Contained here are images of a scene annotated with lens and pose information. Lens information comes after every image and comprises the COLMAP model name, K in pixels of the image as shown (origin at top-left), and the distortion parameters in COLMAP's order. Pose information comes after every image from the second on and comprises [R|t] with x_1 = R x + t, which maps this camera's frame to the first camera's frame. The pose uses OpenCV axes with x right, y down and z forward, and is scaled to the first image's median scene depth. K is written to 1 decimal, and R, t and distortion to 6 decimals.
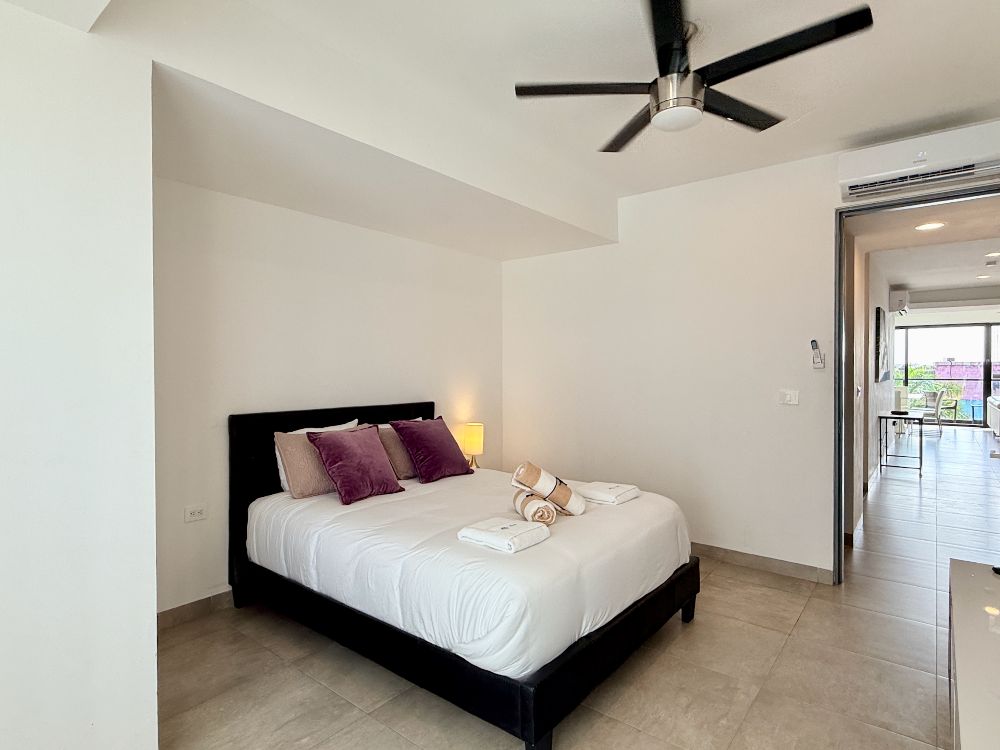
lens RADIAL K [[539.0, 0, 505.8], [0, 539.0, 375.0], [0, 0, 1]] dist [-0.000383, 0.001925]
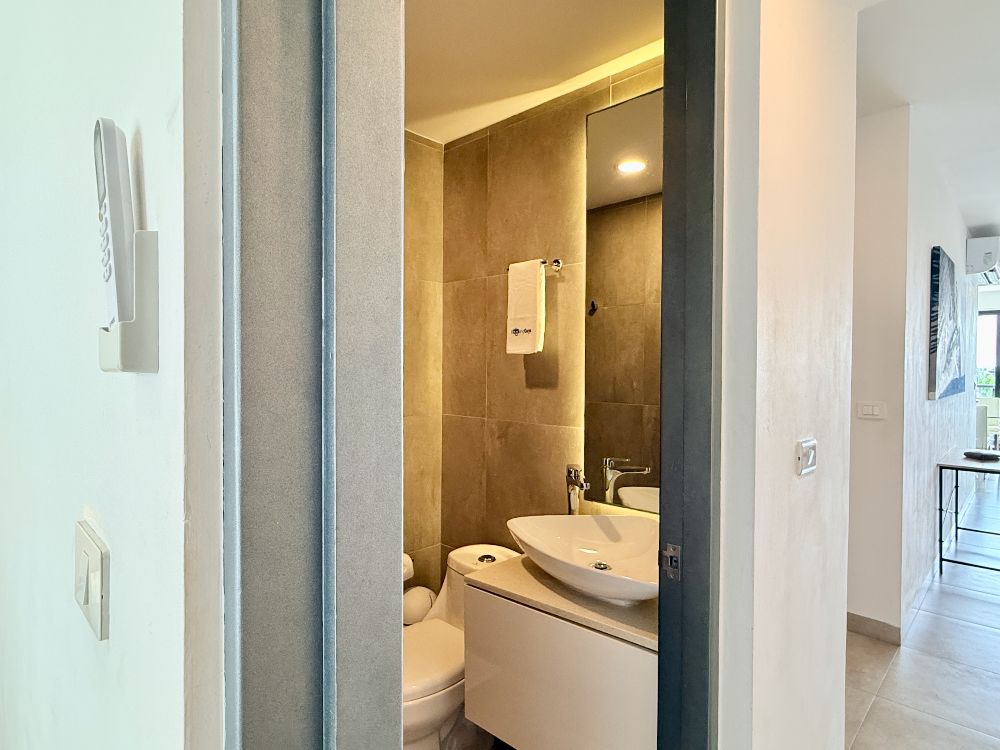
lens RADIAL K [[539.0, 0, 496.5], [0, 539.0, 376.1], [0, 0, 1]] dist [-0.000383, 0.001925]
pose [[0.994201, 0.007666, -0.107263, 0.323075], [-0.007635, 0.999971, 0.000699, -0.004787], [0.107265, 0.000124, 0.994230, 0.436397]]
